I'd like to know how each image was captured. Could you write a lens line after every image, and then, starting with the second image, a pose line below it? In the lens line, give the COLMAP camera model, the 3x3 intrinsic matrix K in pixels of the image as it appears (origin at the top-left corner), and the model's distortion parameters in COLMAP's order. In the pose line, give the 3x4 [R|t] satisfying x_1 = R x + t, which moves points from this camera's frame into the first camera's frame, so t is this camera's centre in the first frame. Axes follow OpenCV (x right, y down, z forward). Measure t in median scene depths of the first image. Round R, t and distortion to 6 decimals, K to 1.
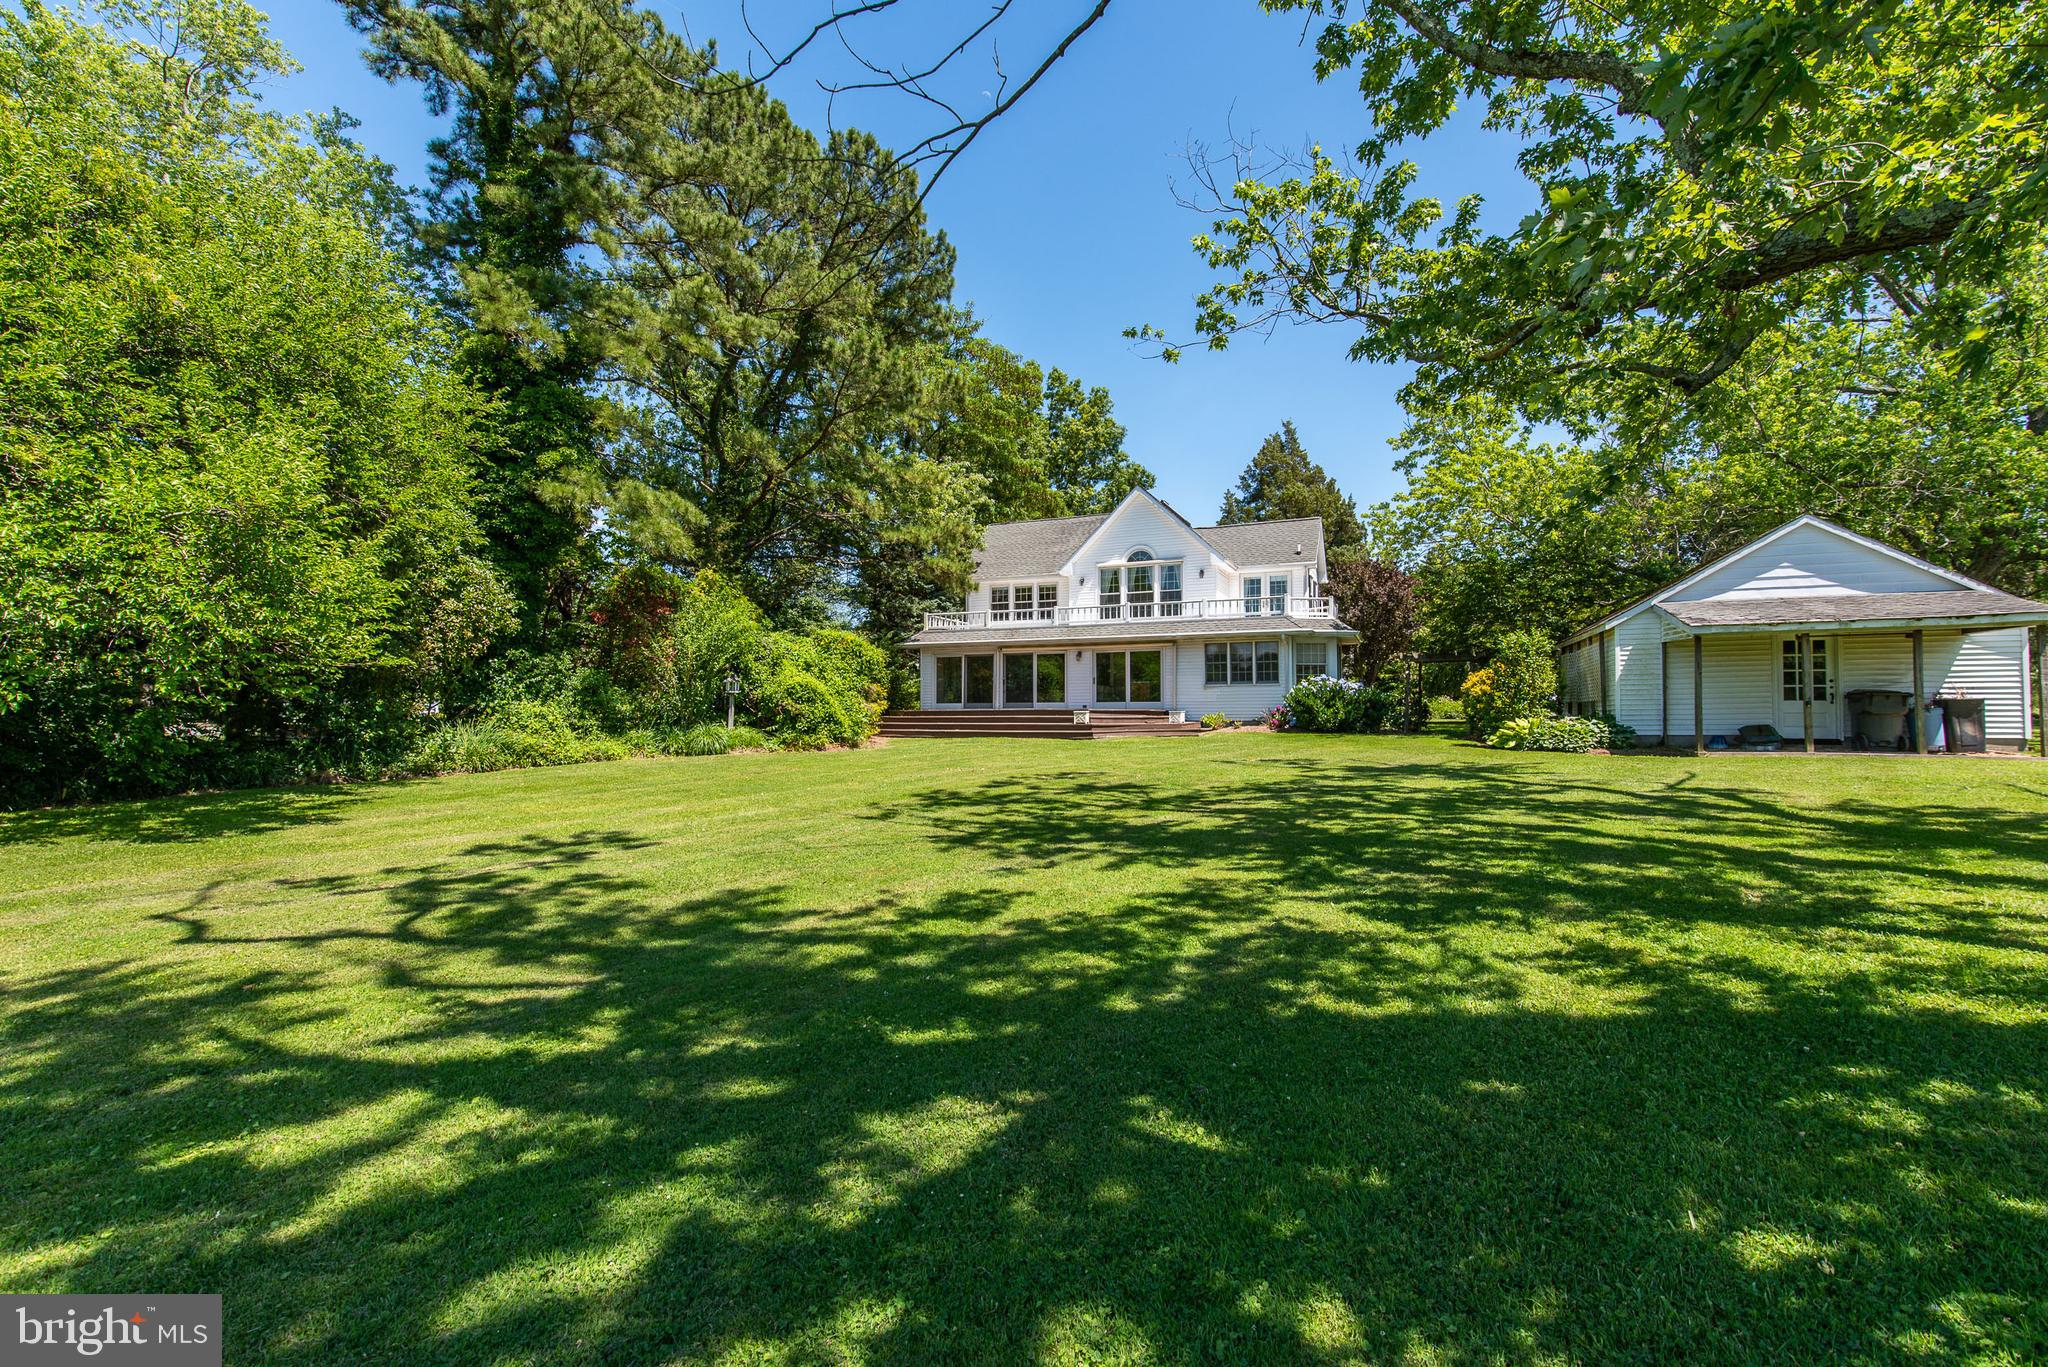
lens RADIAL K [[904.0, 0, 1024.4], [0, 904.0, 691.1], [0, 0, 1]] dist [0.015233, -0.000399]
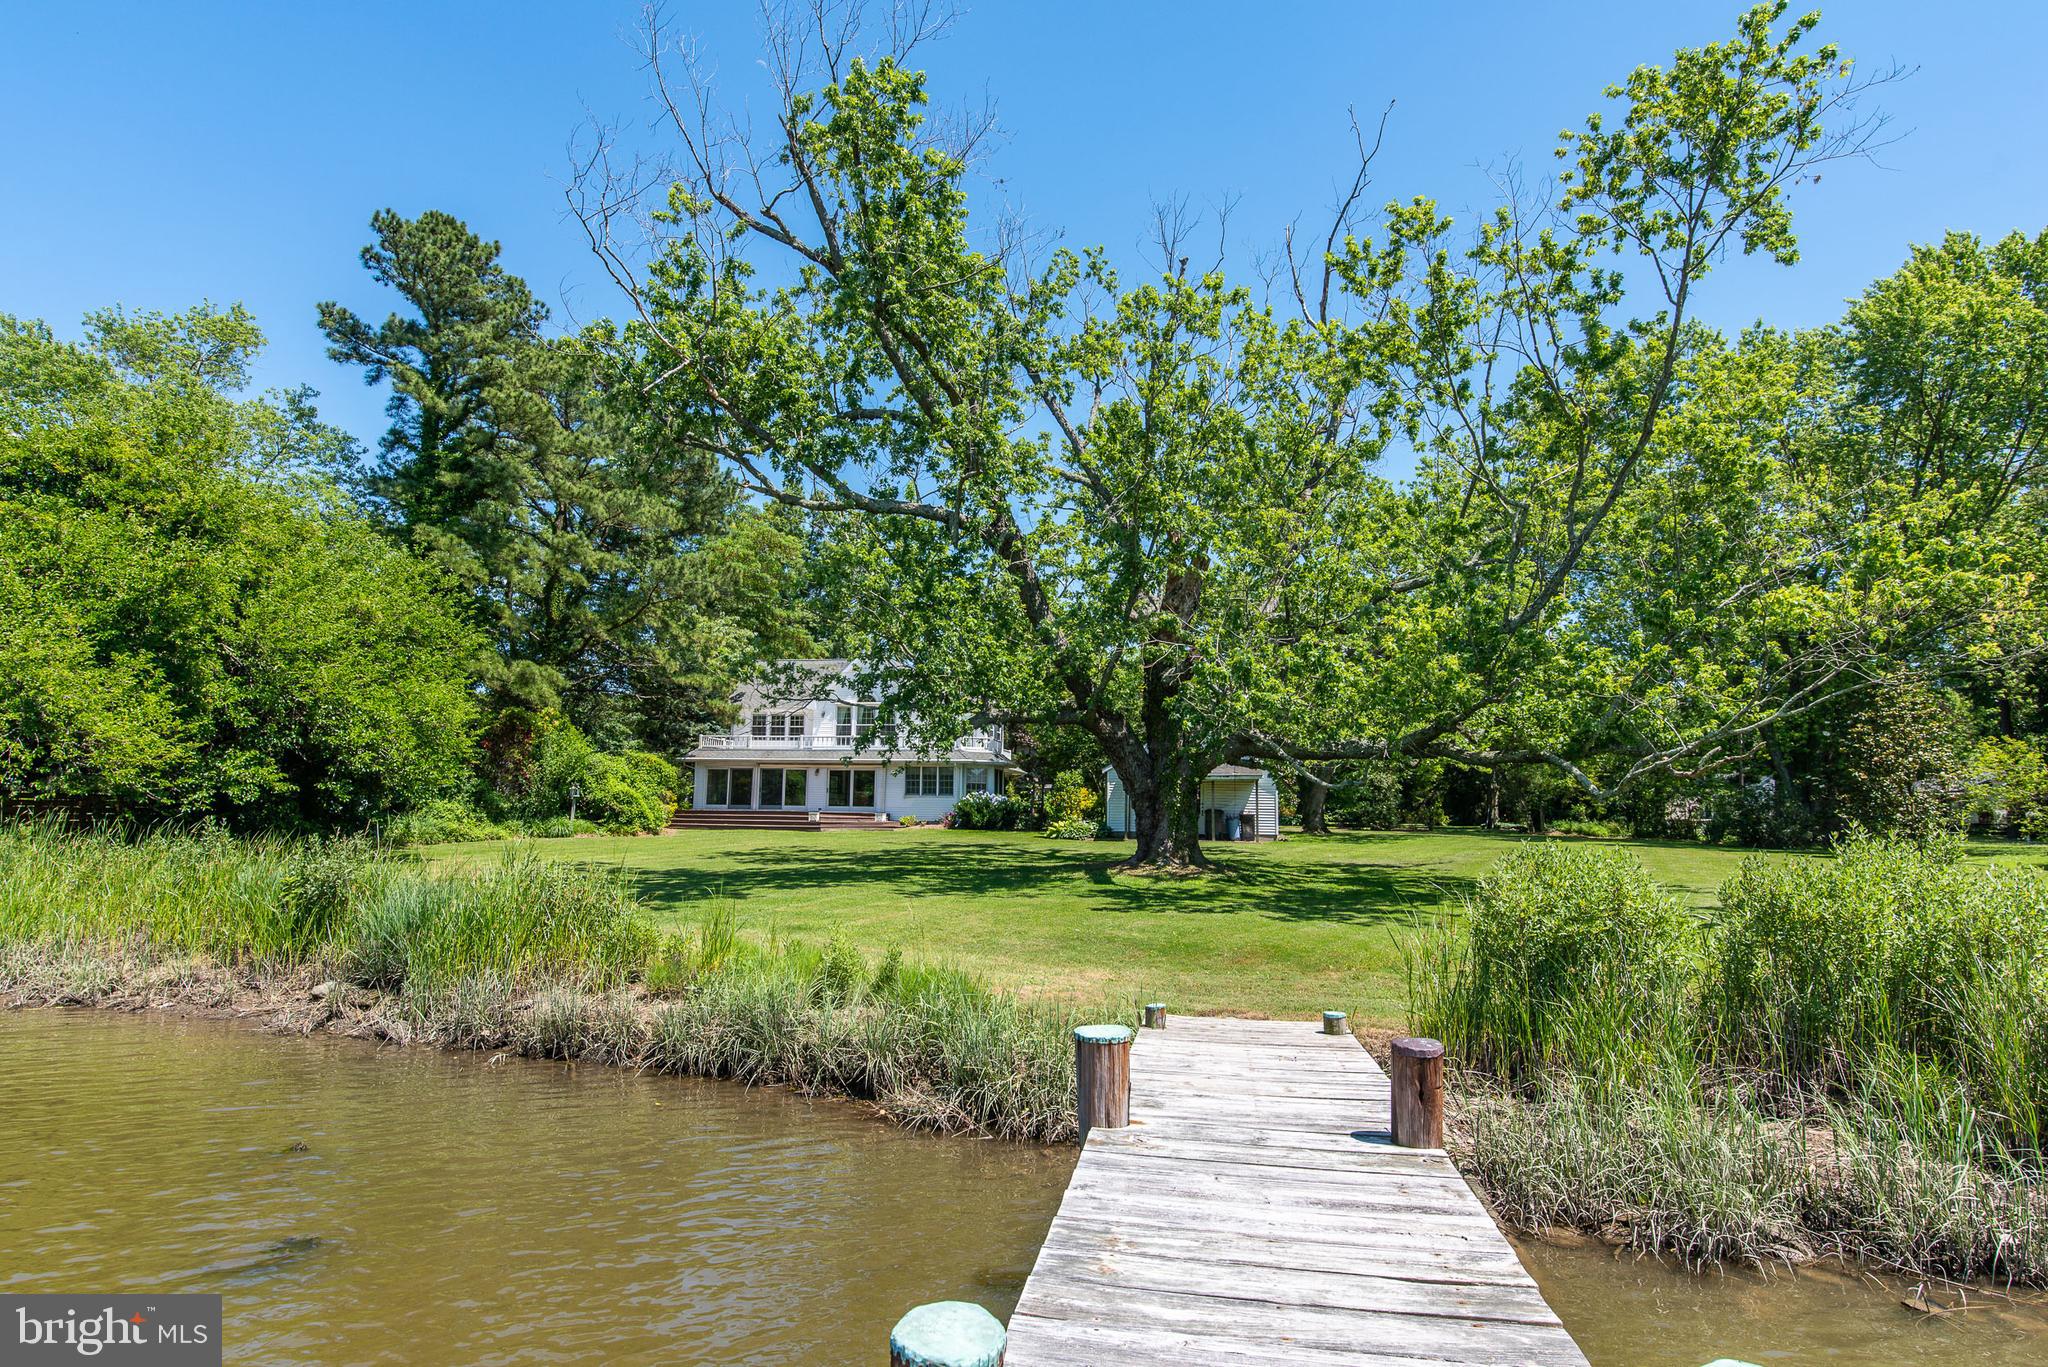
lens RADIAL K [[1133.1, 0, 1024.0], [0, 1133.1, 683.5], [0, 0, 1]] dist [0.003326, 0.000574]
pose [[0.977329, 0.040703, 0.207777, 0.004998], [-0.021852, 0.995498, -0.092230, -0.024048], [-0.210595, 0.085599, 0.973819, -0.875494]]
